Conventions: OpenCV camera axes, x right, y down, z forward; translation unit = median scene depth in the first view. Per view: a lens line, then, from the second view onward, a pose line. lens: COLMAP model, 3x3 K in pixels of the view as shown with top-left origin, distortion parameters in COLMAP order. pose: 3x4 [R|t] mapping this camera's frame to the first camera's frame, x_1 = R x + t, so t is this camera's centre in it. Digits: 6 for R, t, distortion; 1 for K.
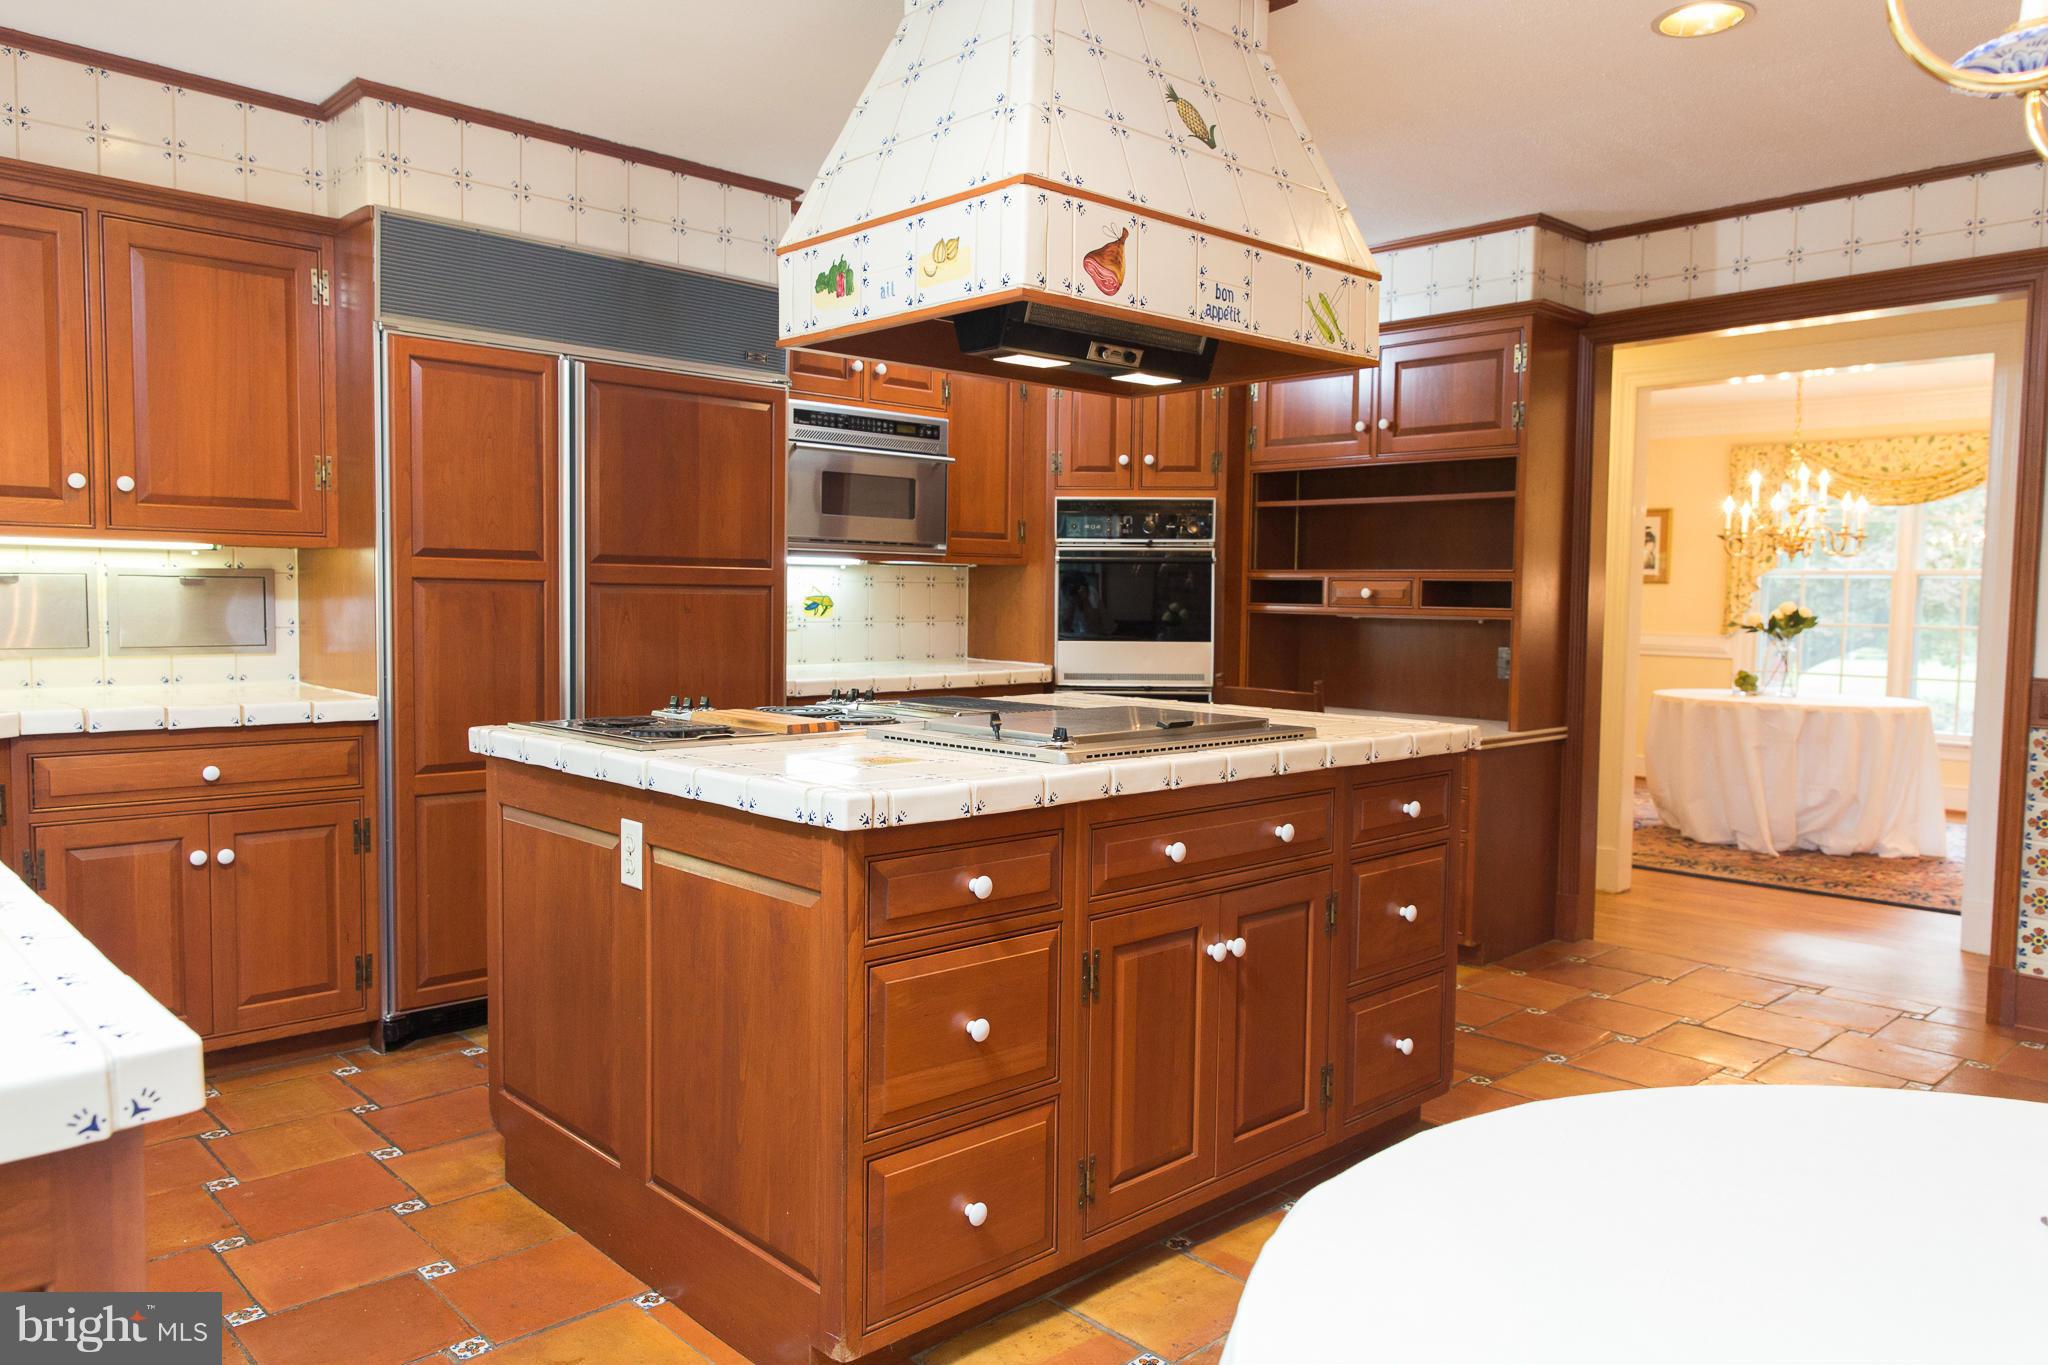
lens RADIAL K [[1407.5, 0, 1025.6], [0, 1407.5, 680.1], [0, 0, 1]] dist [0.009166, 0.002021]
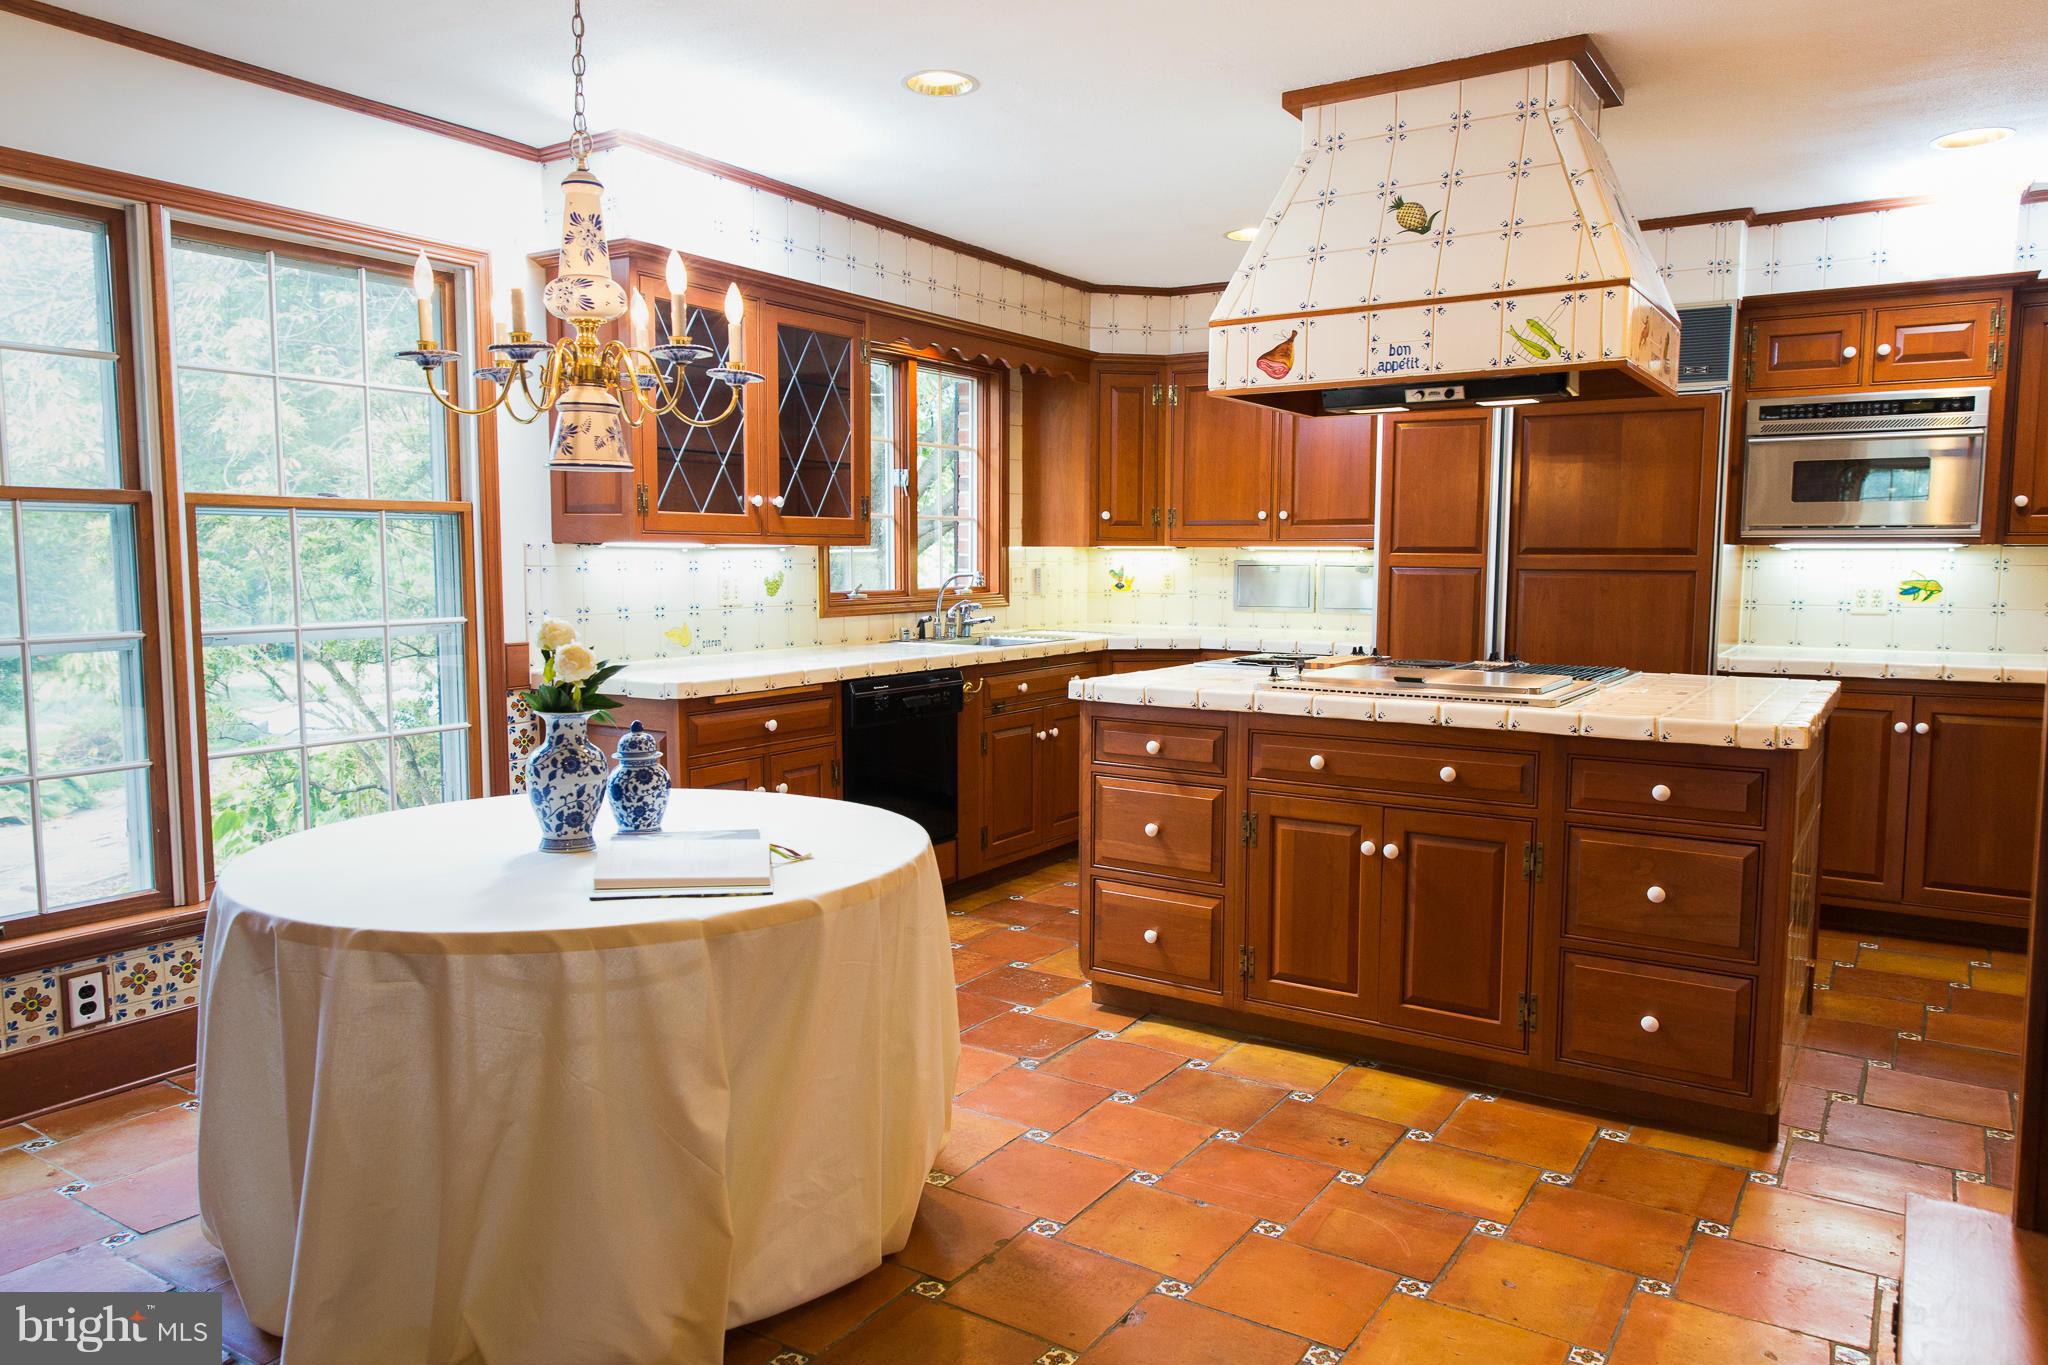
lens RADIAL K [[1407.5, 0, 1026.3], [0, 1407.5, 686.2], [0, 0, 1]] dist [0.009166, 0.002021]
pose [[0.233122, 0.078119, -0.969305, 1.334195], [-0.061733, 0.995946, 0.065419, -0.026567], [0.970486, 0.044587, 0.236999, 0.360206]]
